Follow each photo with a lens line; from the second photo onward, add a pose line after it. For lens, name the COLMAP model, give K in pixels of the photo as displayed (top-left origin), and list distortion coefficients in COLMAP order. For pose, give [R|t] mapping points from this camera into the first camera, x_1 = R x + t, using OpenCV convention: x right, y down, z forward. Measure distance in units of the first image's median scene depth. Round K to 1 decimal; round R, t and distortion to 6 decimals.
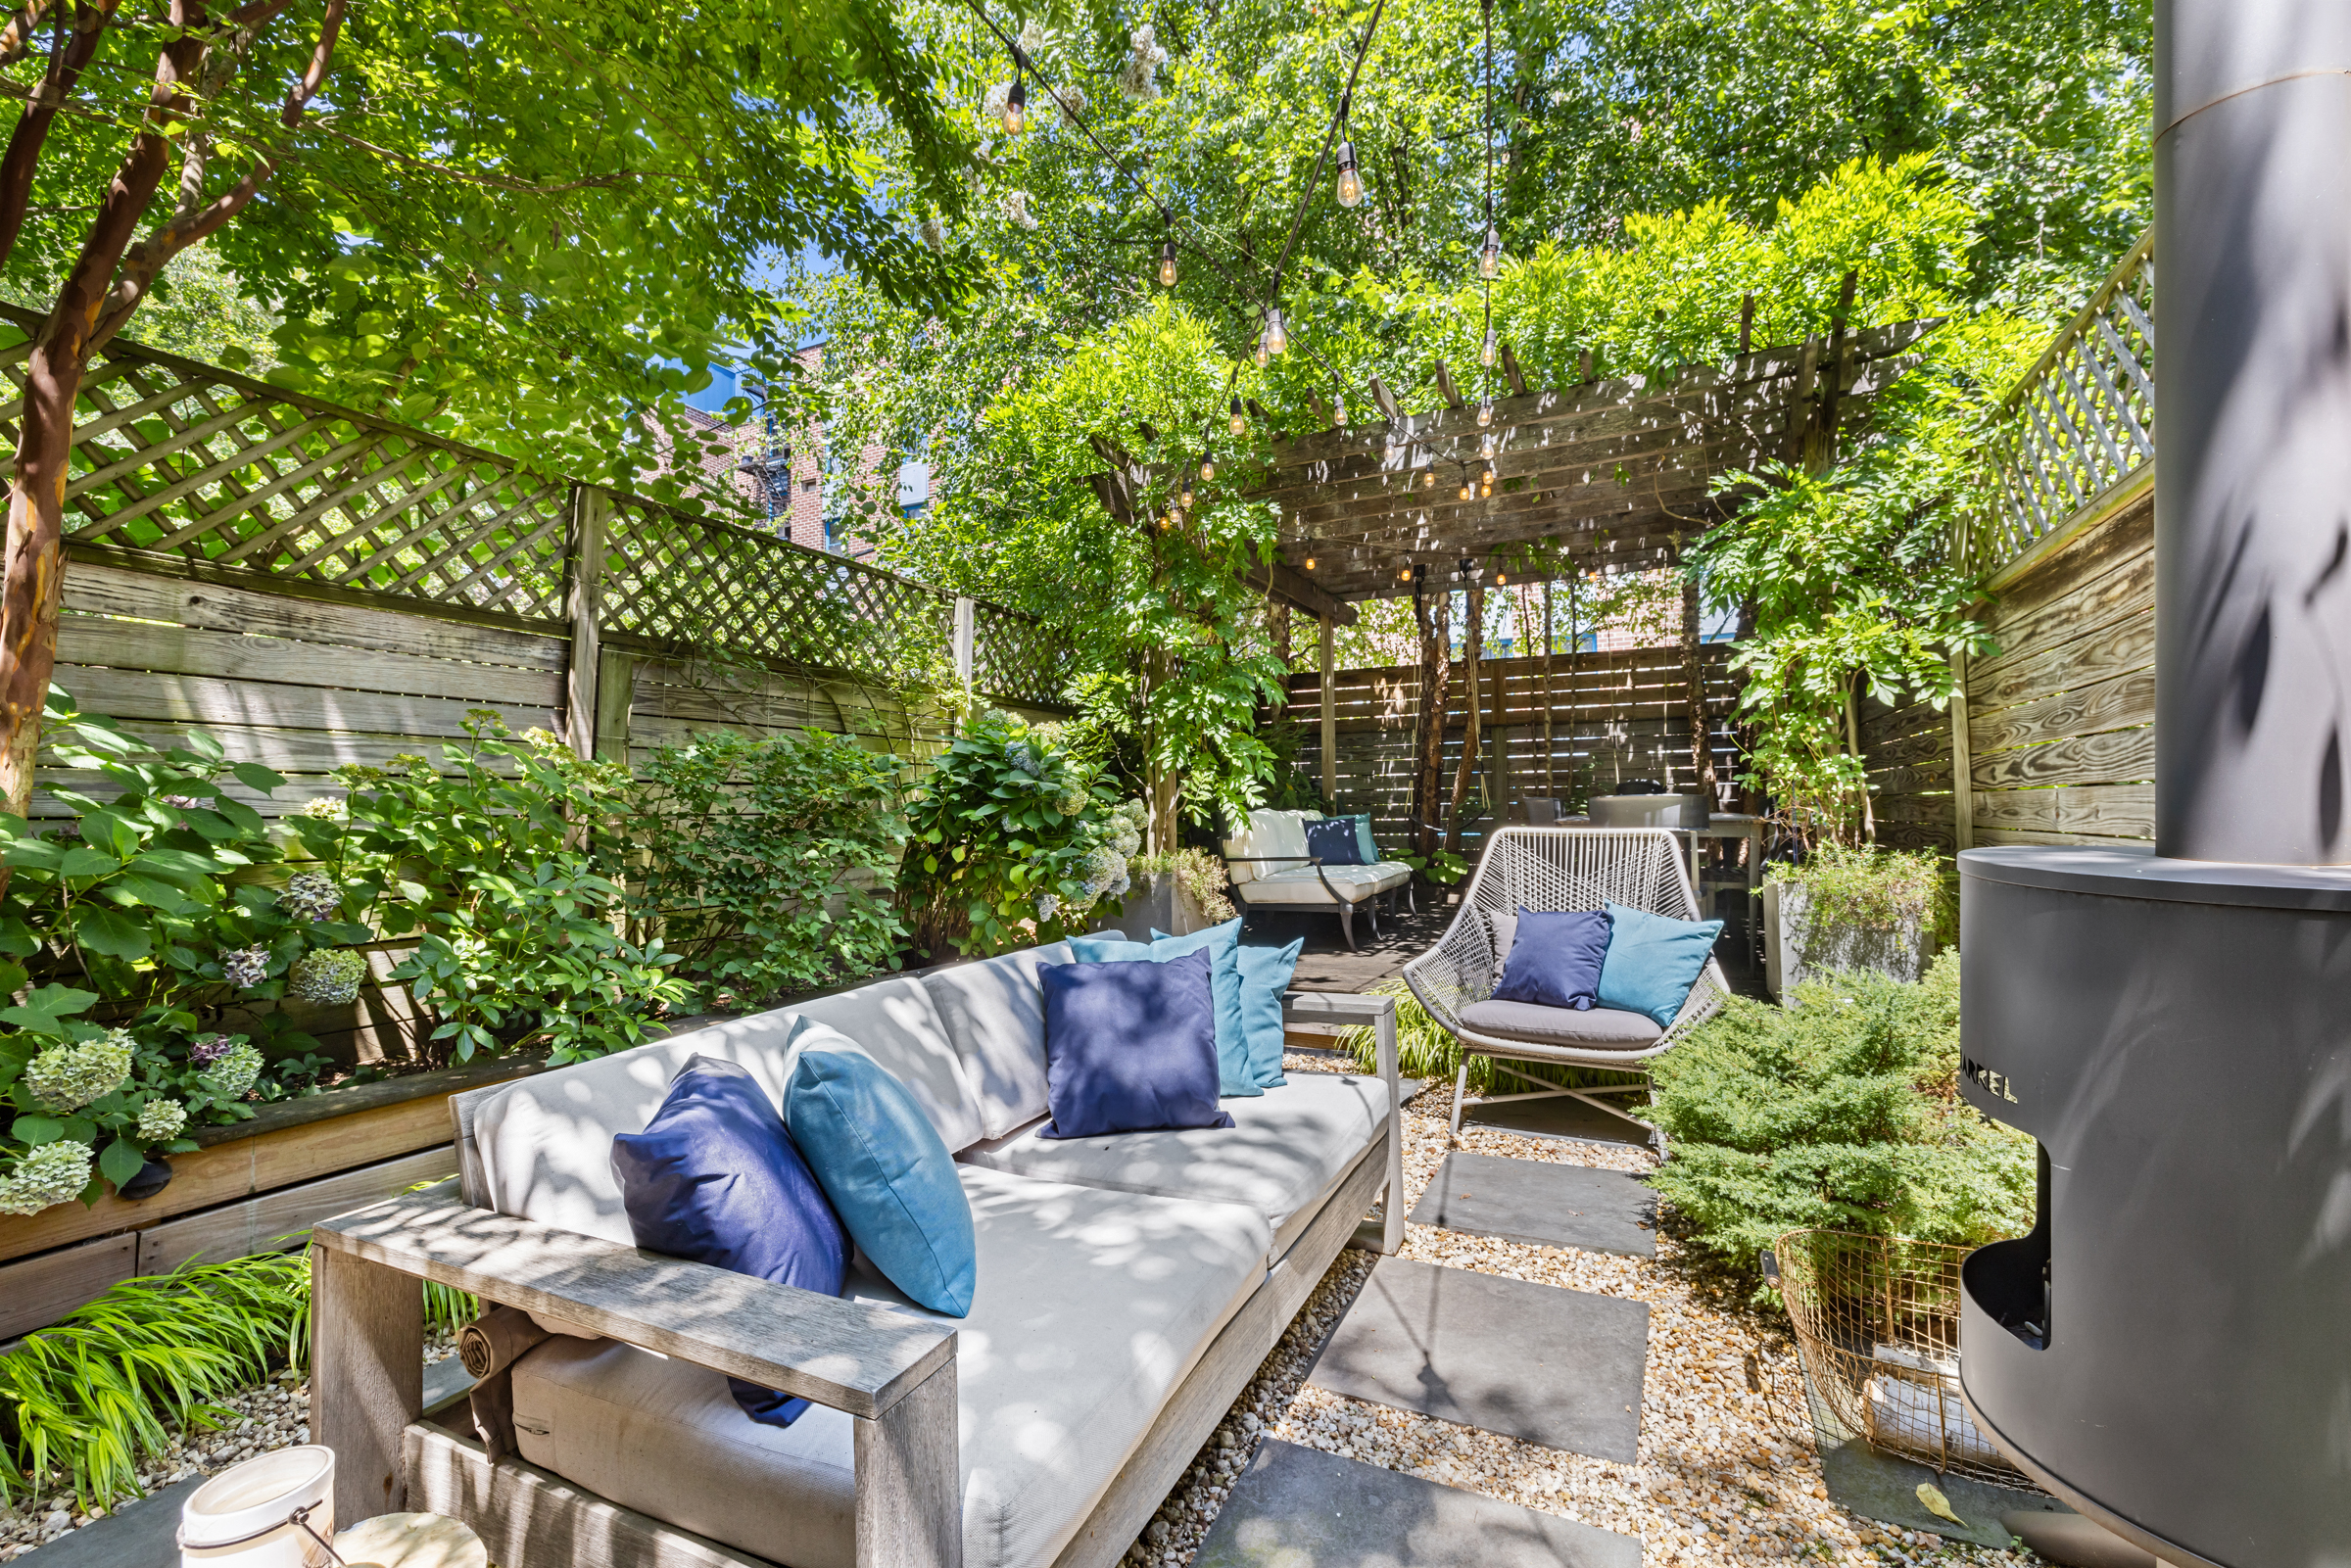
lens RADIAL K [[1035.4, 0, 1168.7], [0, 1035.4, 752.4], [0, 0, 1]] dist [0.000711, 0.000003]
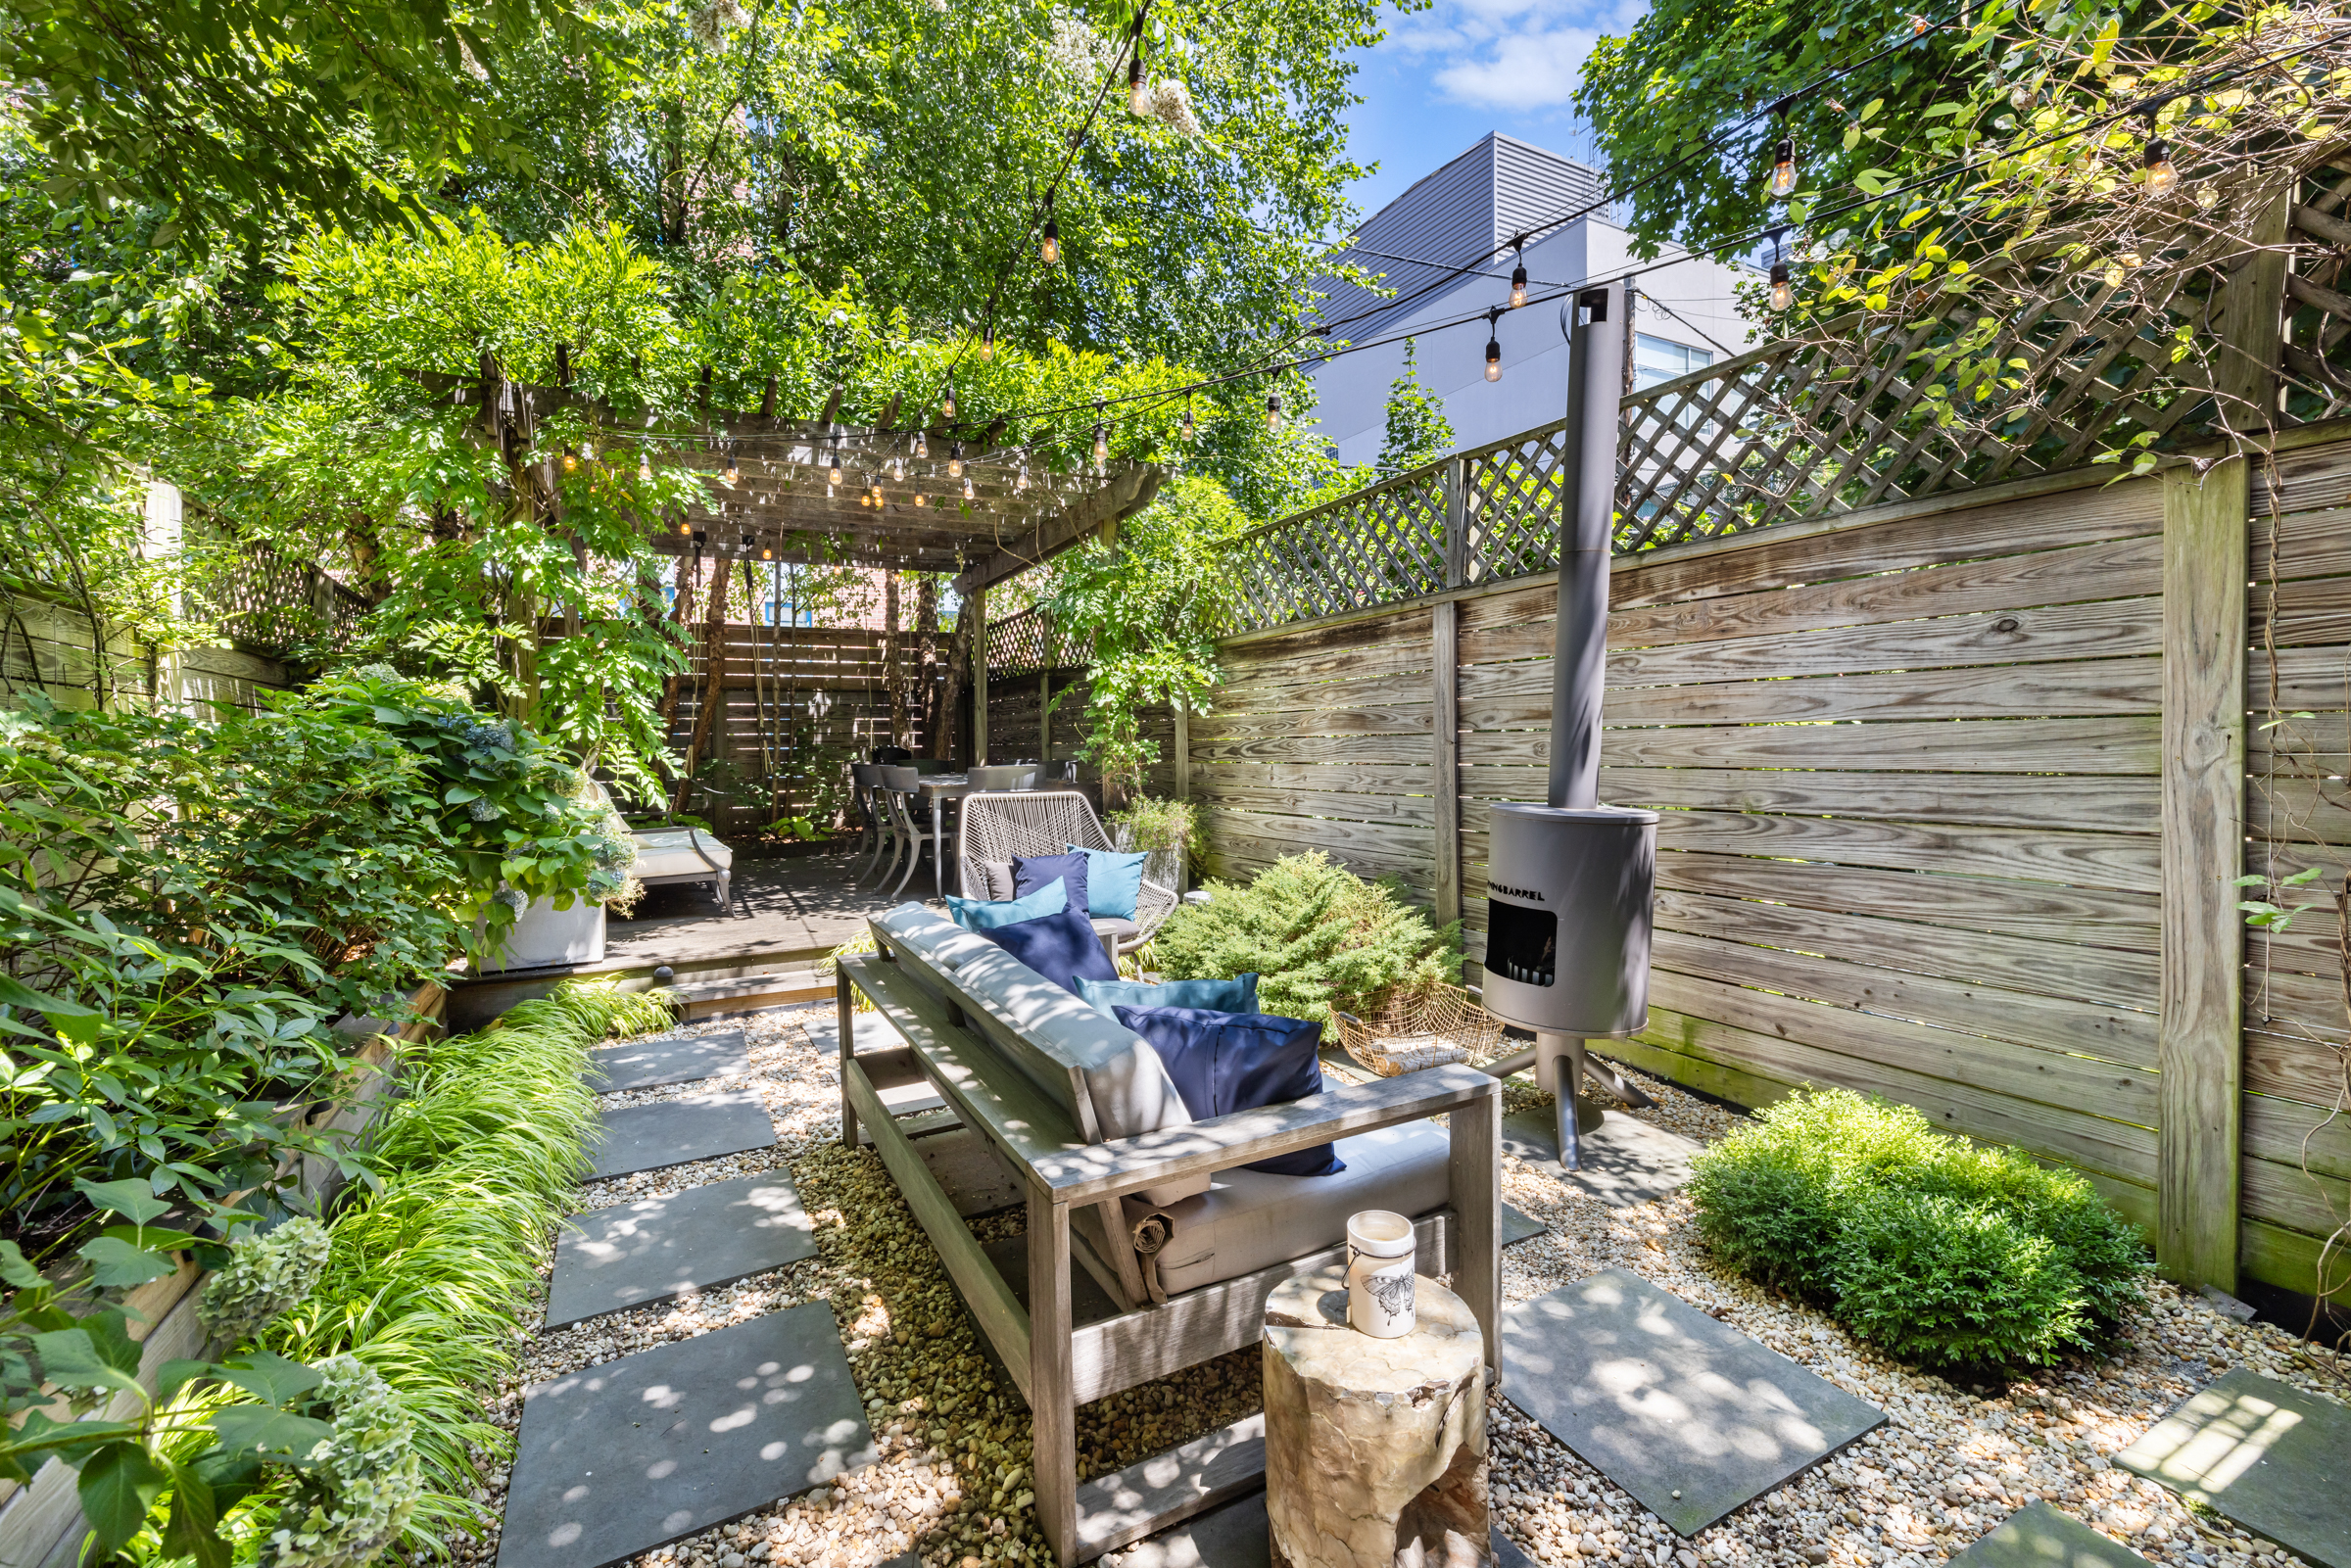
lens RADIAL K [[1035.4, 0, 1168.7], [0, 1035.4, 752.4], [0, 0, 1]] dist [0.000711, 0.000003]
pose [[0.570783, -0.003087, 0.821095, -0.505596], [-0.040648, 0.998661, 0.032011, -0.025792], [-0.820094, -0.051647, 0.569893, 0.070505]]
